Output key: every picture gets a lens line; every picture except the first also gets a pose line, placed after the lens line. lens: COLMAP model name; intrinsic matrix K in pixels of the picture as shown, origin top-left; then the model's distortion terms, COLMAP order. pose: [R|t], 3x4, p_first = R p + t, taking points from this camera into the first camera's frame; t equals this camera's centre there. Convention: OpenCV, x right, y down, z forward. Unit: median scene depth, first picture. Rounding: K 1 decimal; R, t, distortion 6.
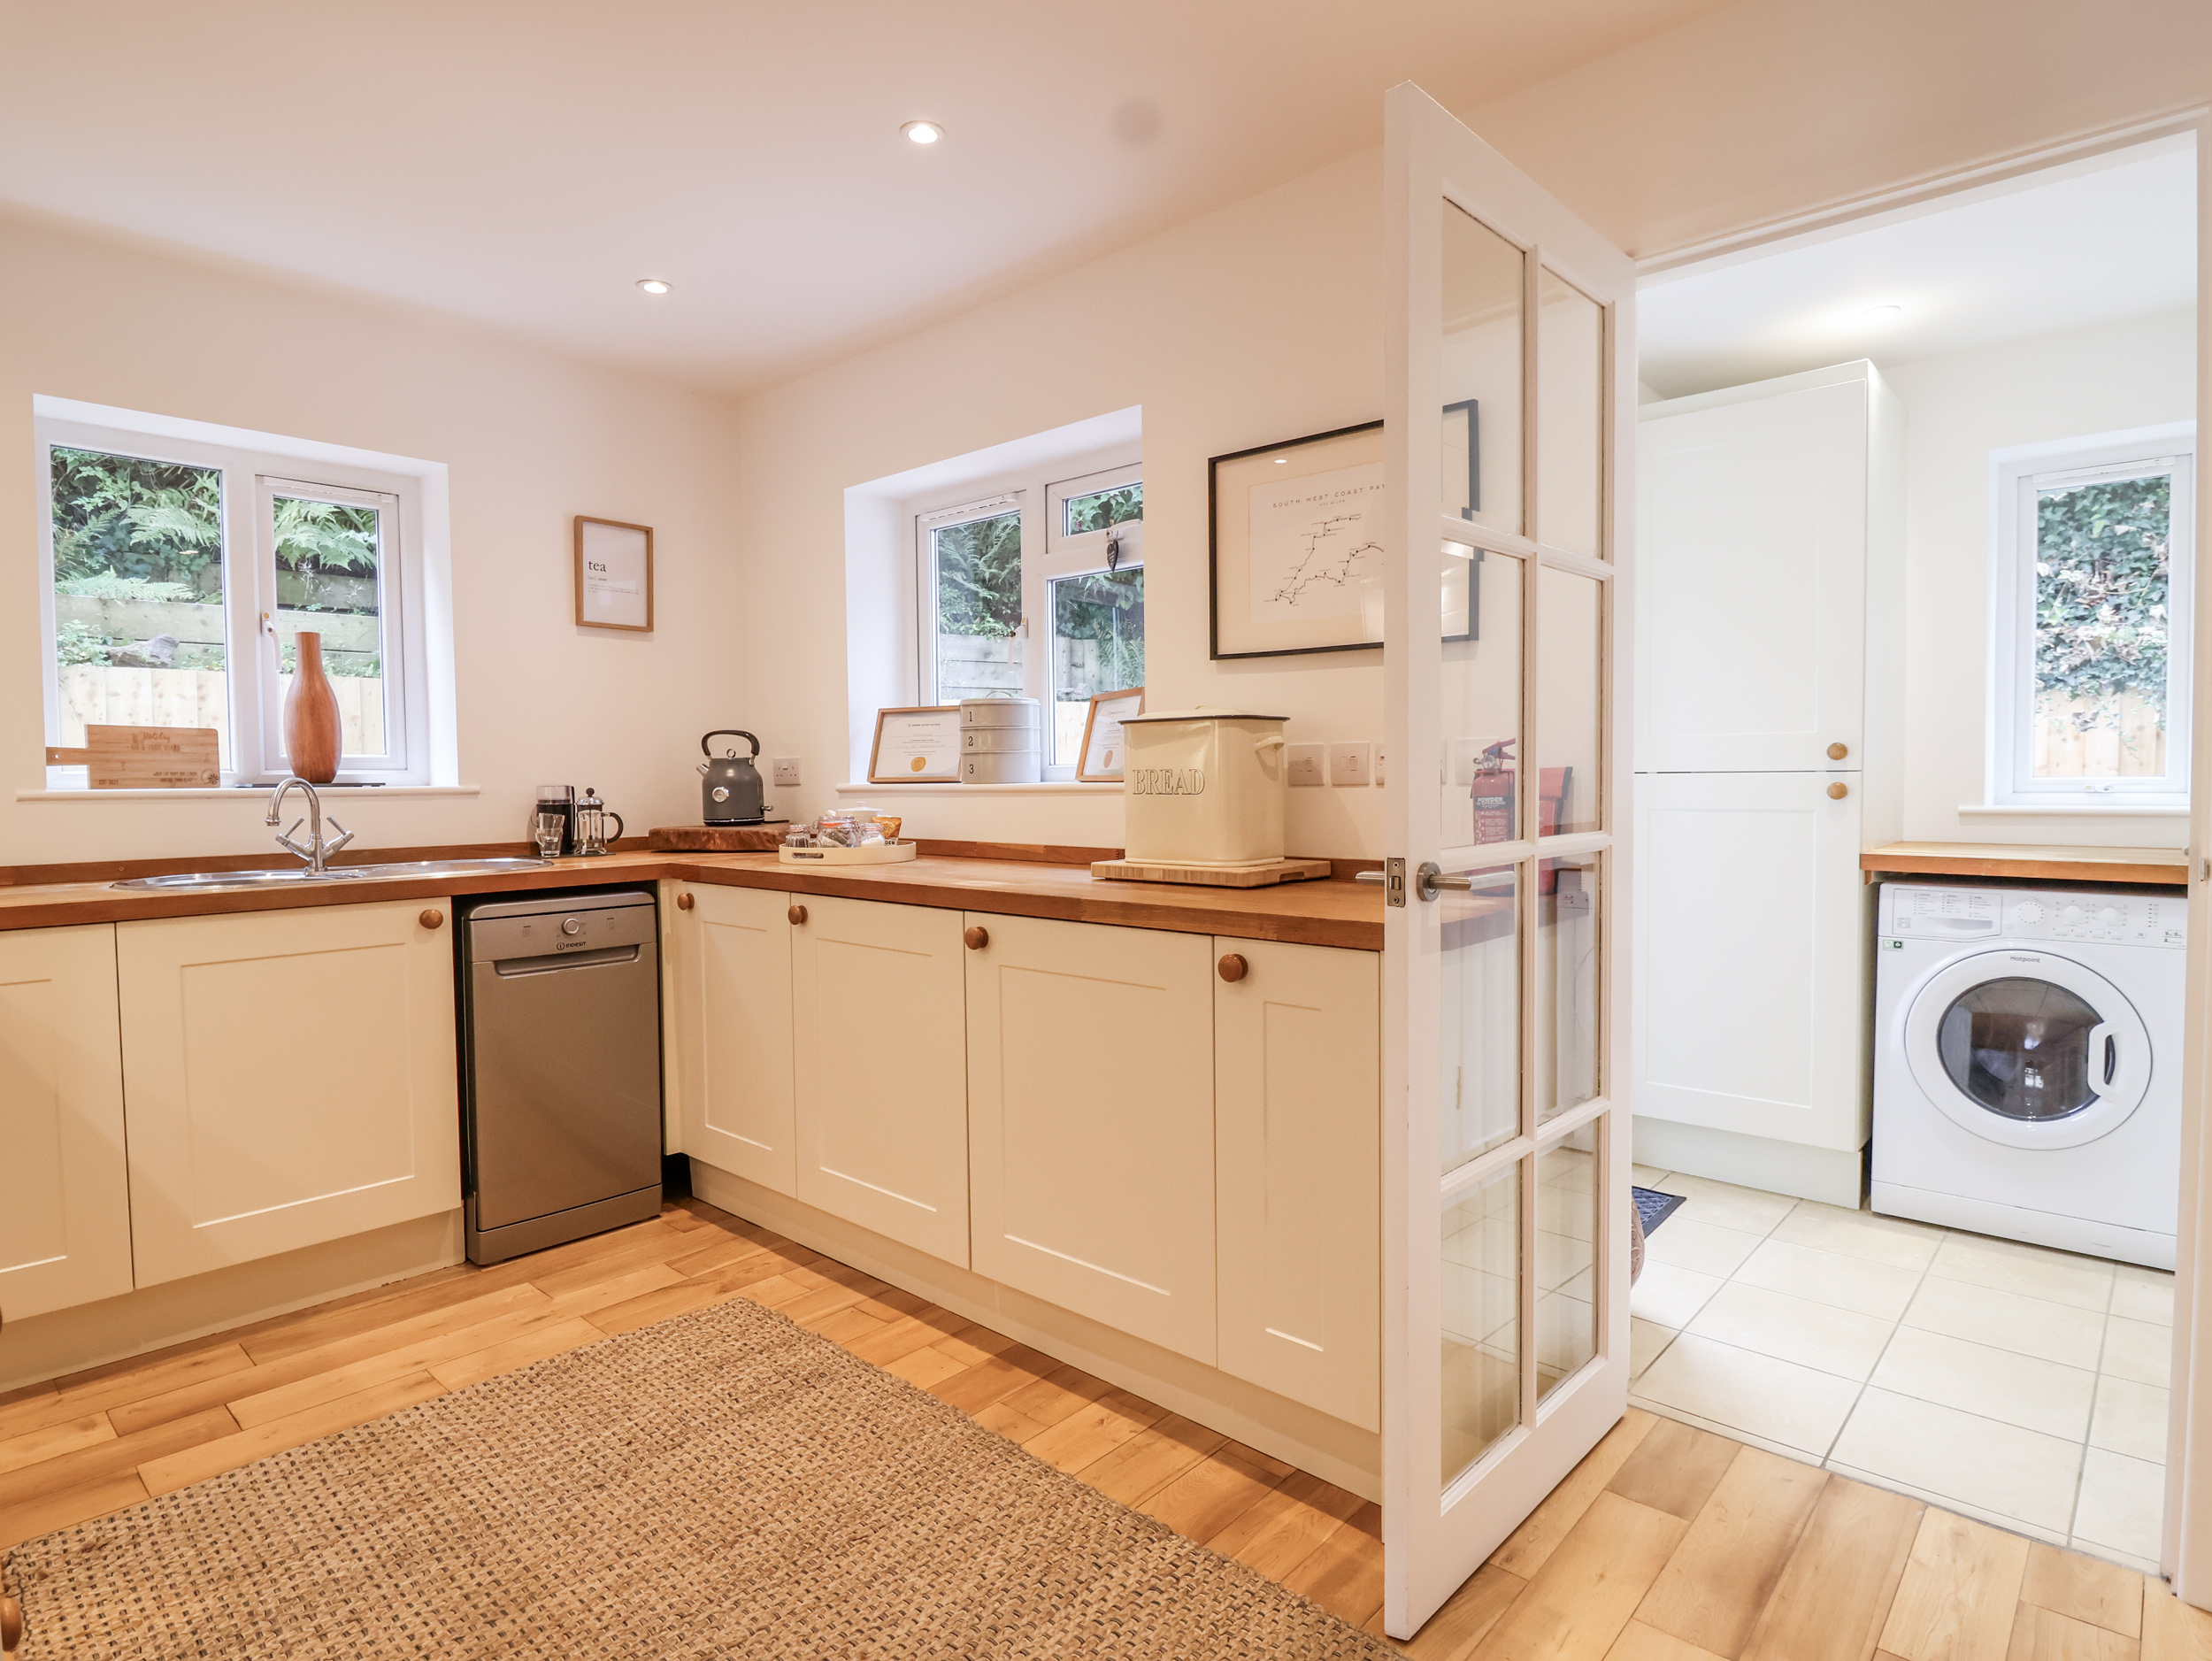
lens RADIAL K [[1150.5, 0, 1096.6], [0, 1150.5, 823.8], [0, 0, 1]] dist [0.003829, -0.010845]
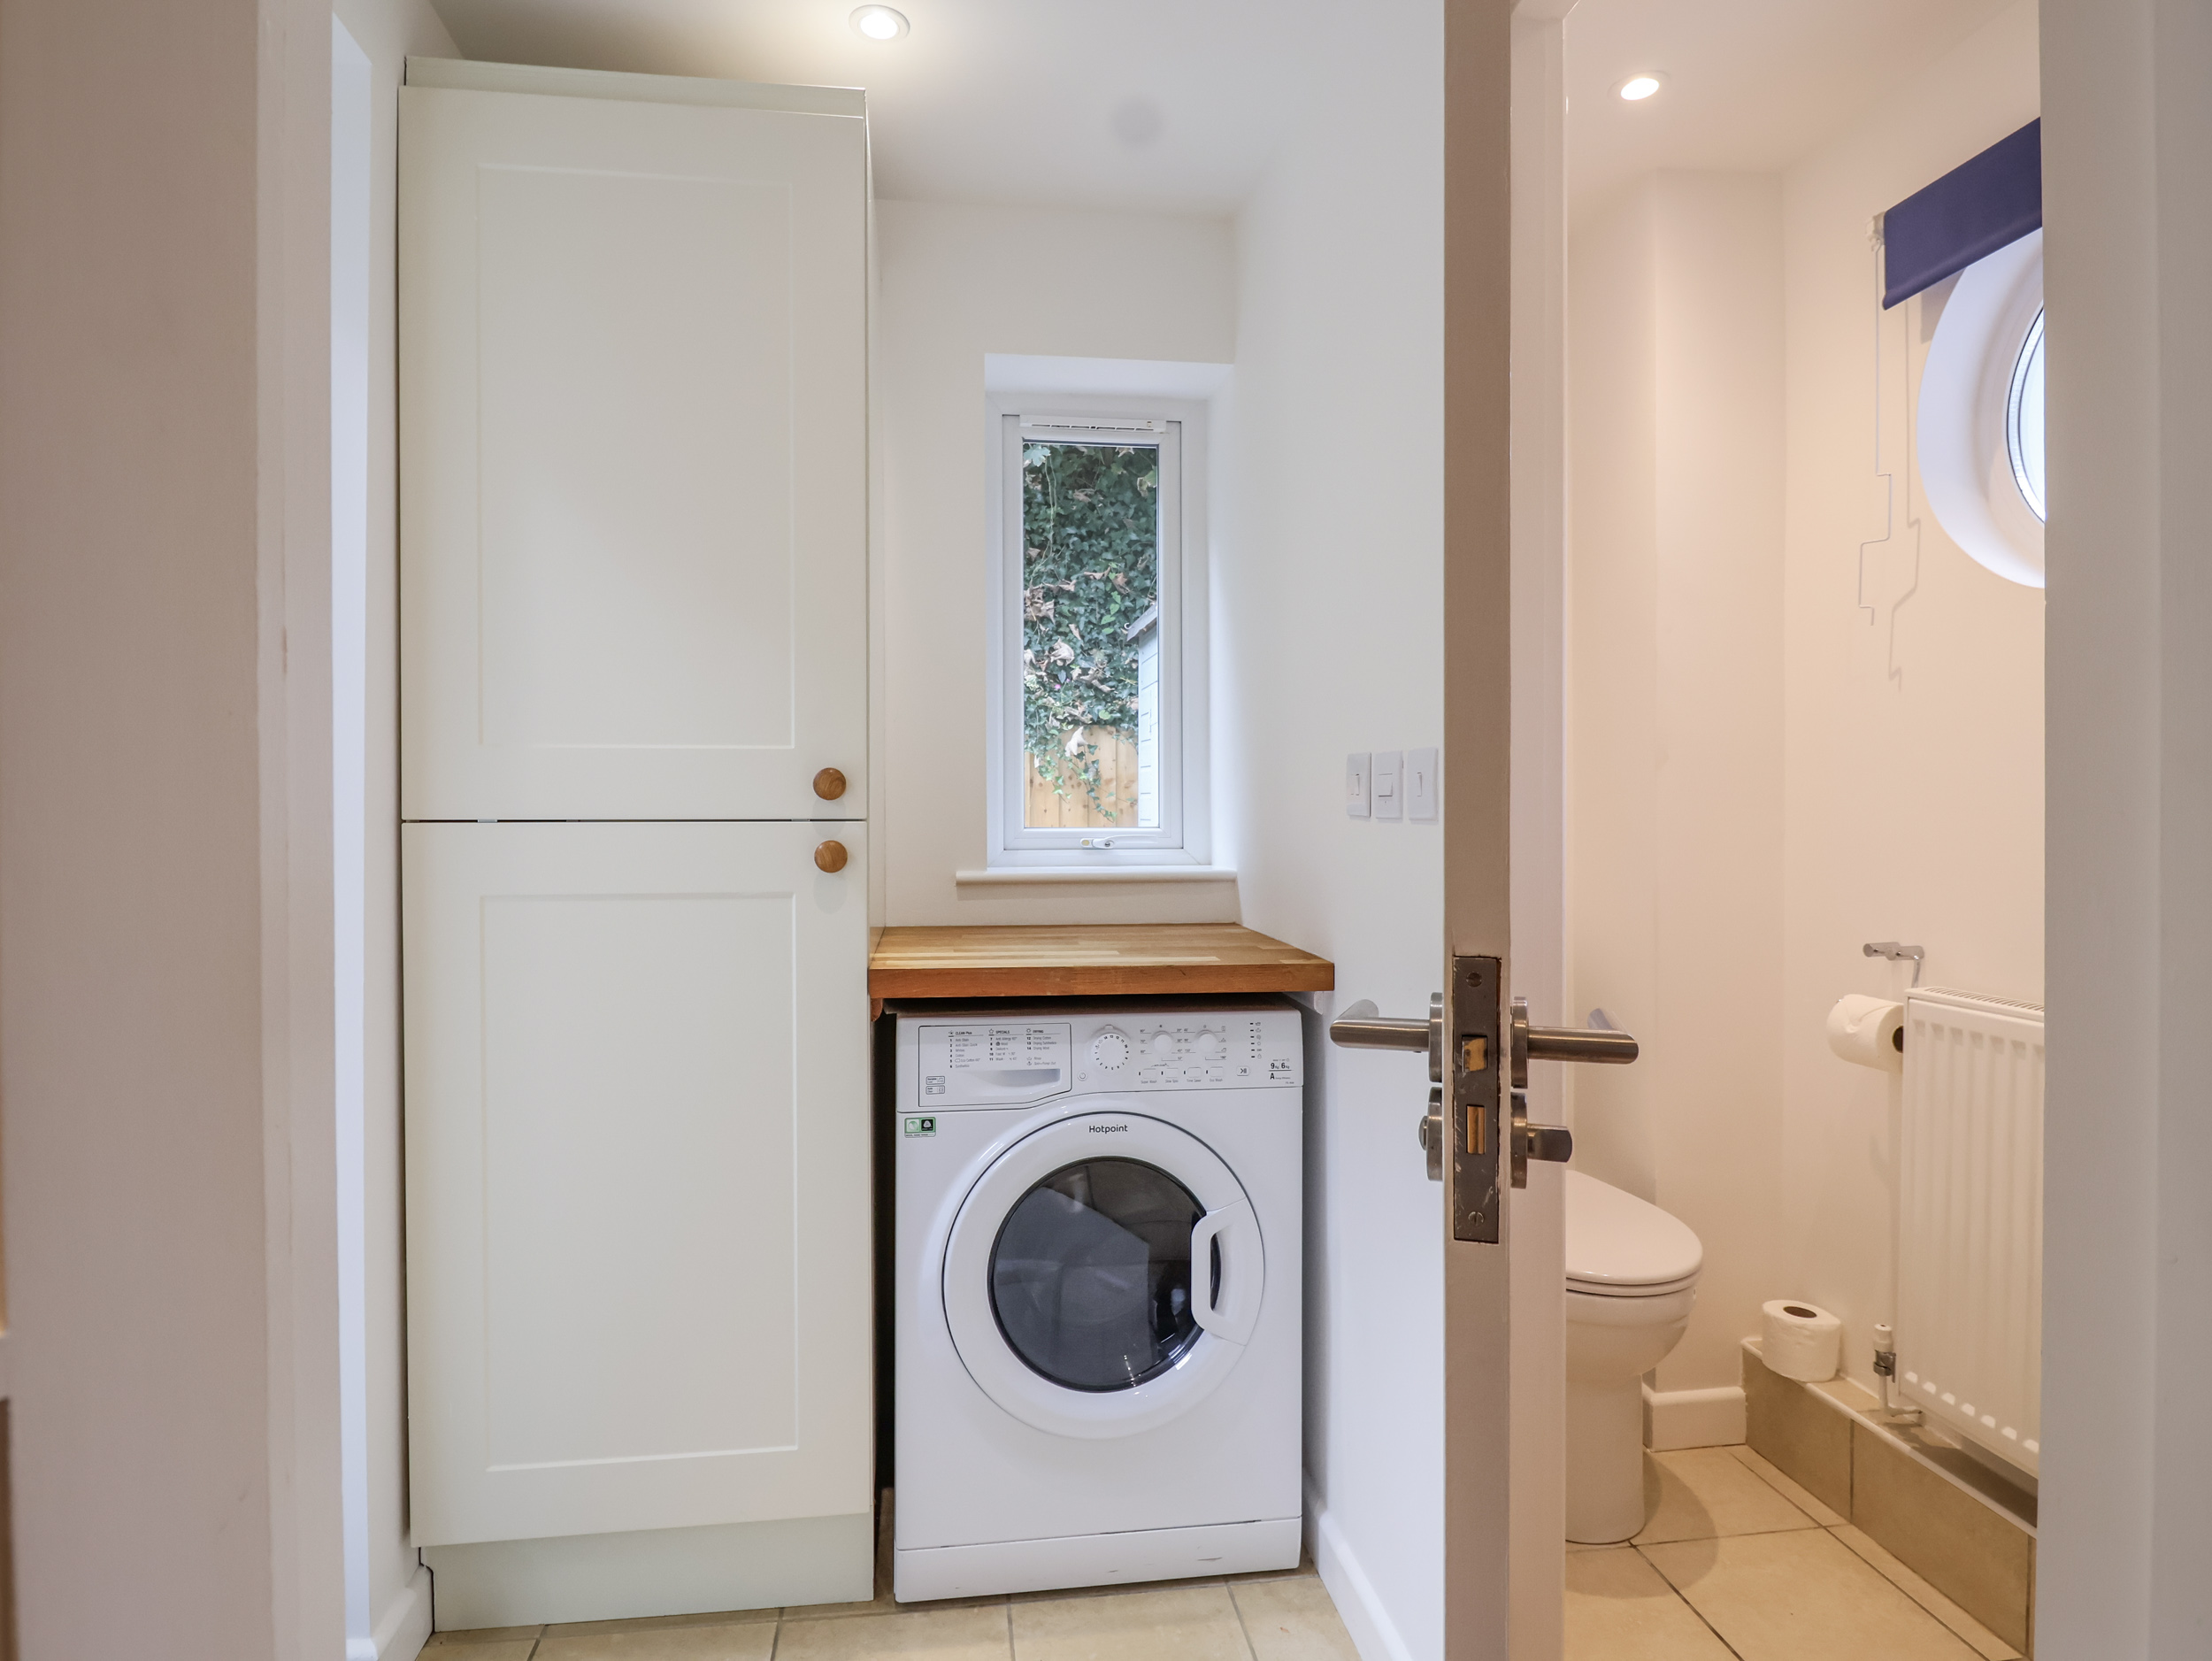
lens RADIAL K [[1201.1, 0, 1102.6], [0, 1201.1, 823.0], [0, 0, 1]] dist [0.000361, -0.000242]
pose [[0.632981, 0.001581, 0.774165, 0.293479], [0.030463, 0.999173, -0.026948, -0.025682], [-0.773567, 0.040641, 0.632410, 0.554858]]
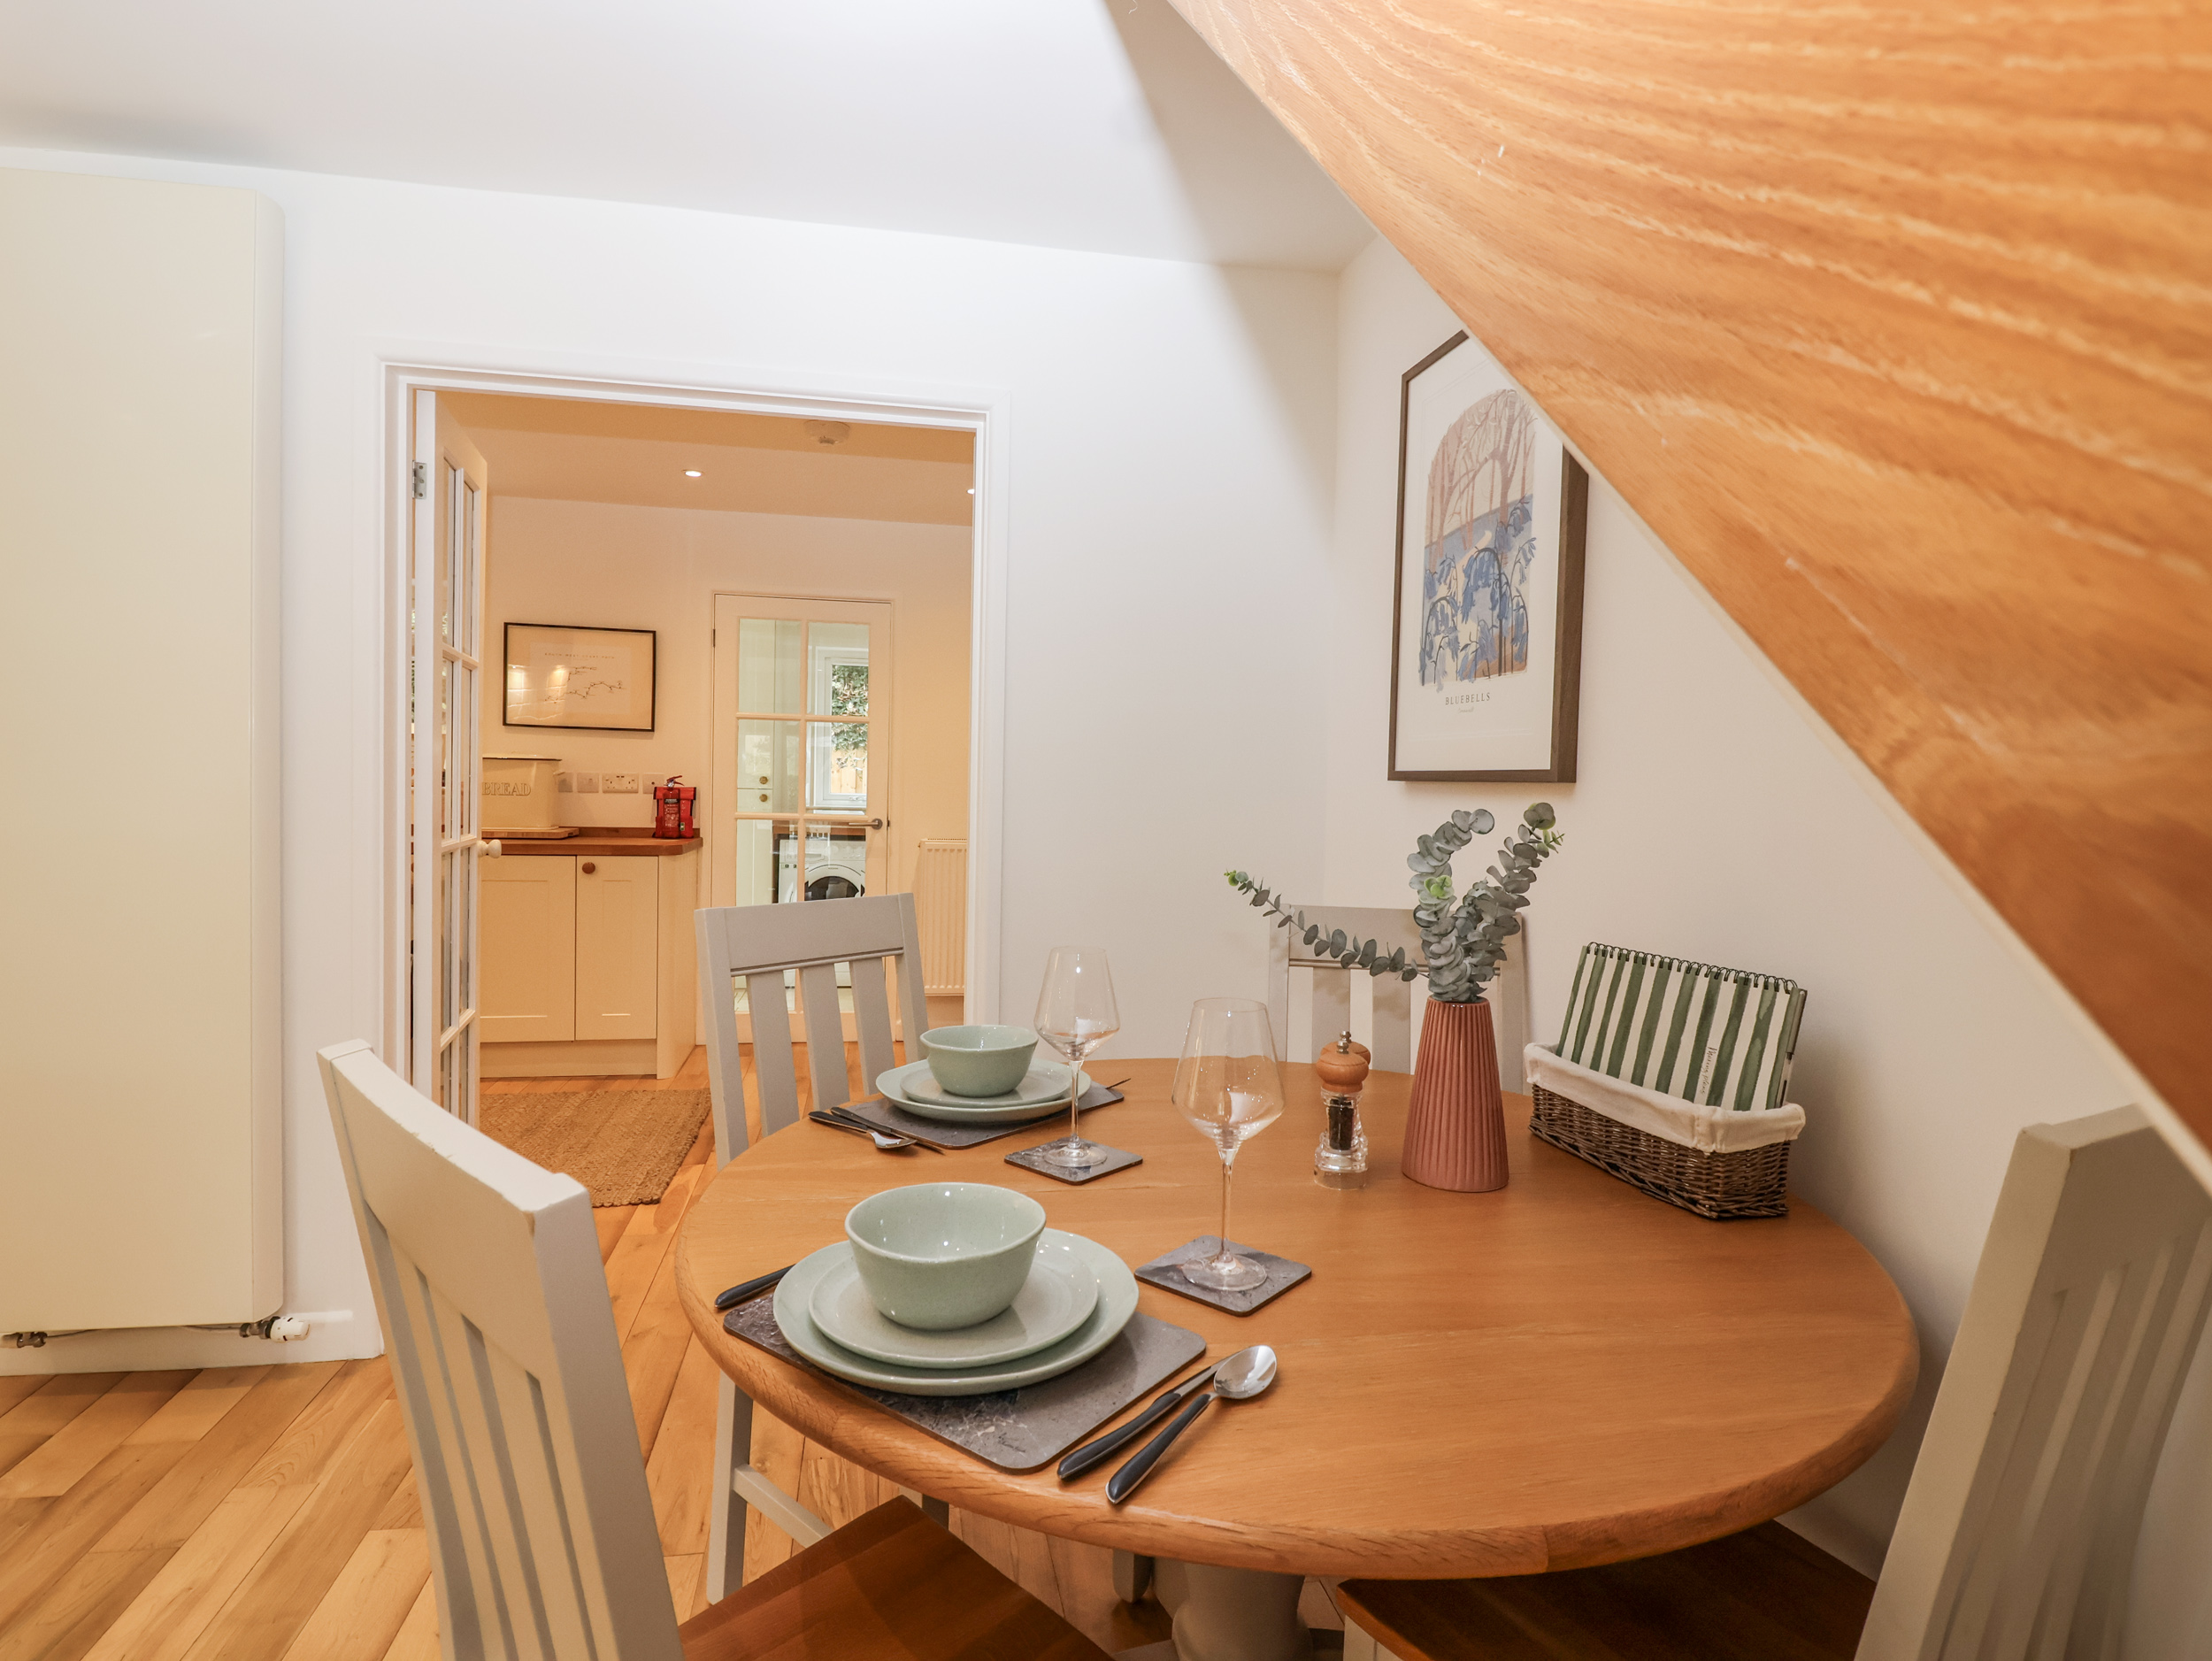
lens RADIAL K [[1150.5, 0, 1096.6], [0, 1150.5, 823.8], [0, 0, 1]] dist [0.003829, -0.010845]
pose [[0.587898, -0.006111, 0.808912, -0.789503], [0.010535, 0.999945, -0.000102, 0.028628], [-0.808867, 0.008582, 0.587930, -0.840299]]
